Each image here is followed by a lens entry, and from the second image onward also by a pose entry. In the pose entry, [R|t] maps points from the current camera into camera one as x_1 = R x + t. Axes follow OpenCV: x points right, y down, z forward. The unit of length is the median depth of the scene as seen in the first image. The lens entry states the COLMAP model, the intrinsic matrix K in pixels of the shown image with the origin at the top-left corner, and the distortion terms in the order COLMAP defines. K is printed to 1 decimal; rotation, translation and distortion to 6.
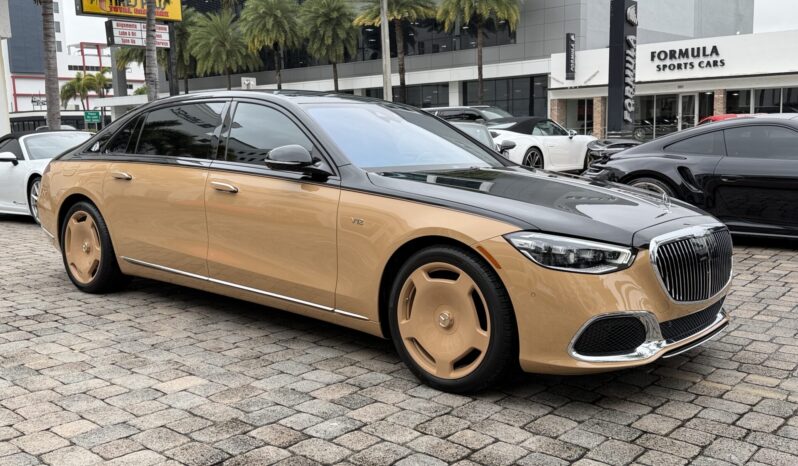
lens RADIAL K [[731.9, 0, 400.9], [0, 731.9, 233.6], [0, 0, 1]] dist [0.073804, 0.000000]
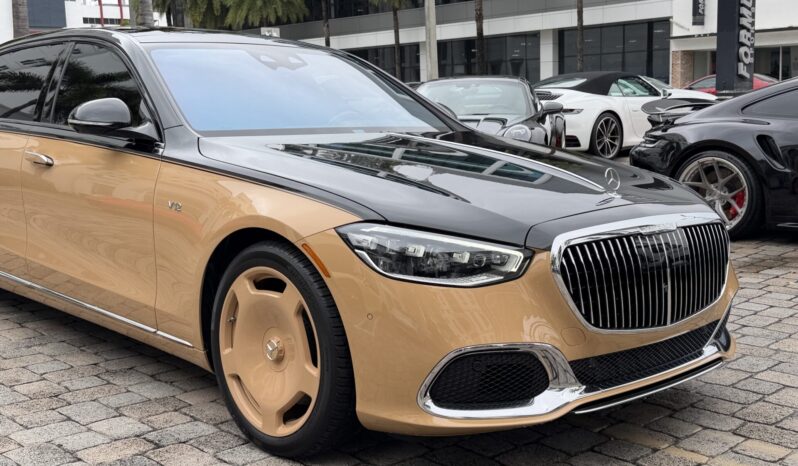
lens RADIAL K [[925.7, 0, 397.6], [0, 925.7, 225.8], [0, 0, 1]] dist [0.090193, 0.000000]
pose [[0.995377, 0.009058, -0.095613, 0.216055], [-0.009026, 0.999959, 0.000759, -0.000762], [0.095616, 0.000108, 0.995418, 0.117847]]
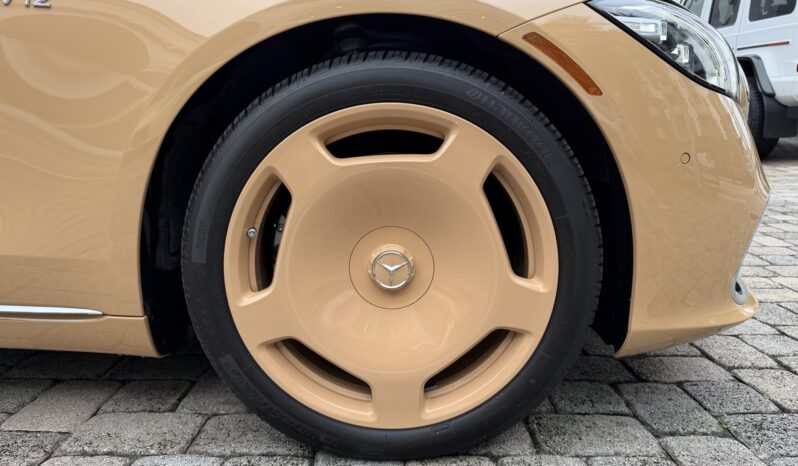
lens RADIAL K [[551.5, 0, 398.3], [0, 551.5, 234.3], [0, 0, 1]] dist [0.029712, -0.036971]
pose [[0.768850, -0.120921, 0.627891, -0.087242], [0.082428, 0.992506, 0.090207, 0.063693], [-0.634094, -0.017600, 0.773056, 0.658237]]
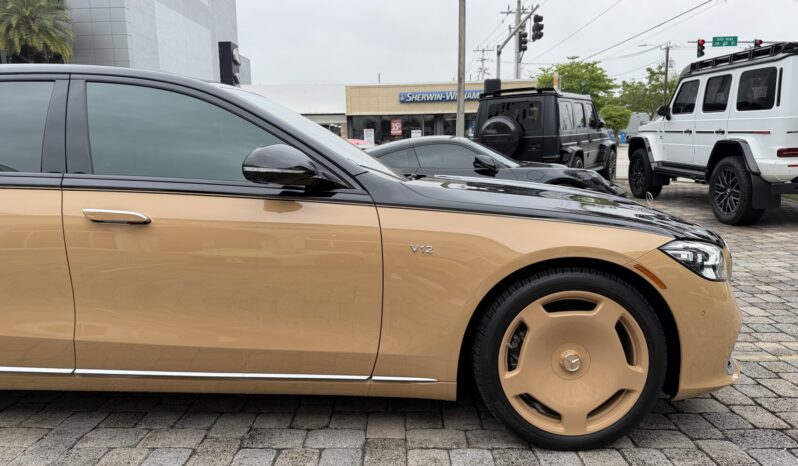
lens RADIAL K [[551.5, 0, 392.7], [0, 551.5, 235.6], [0, 0, 1]] dist [0.029712, -0.036971]
pose [[0.771511, -0.091921, 0.629541, -0.377173], [0.087695, 0.995427, 0.037873, -0.048013], [-0.630143, 0.025988, 0.776044, 0.545269]]
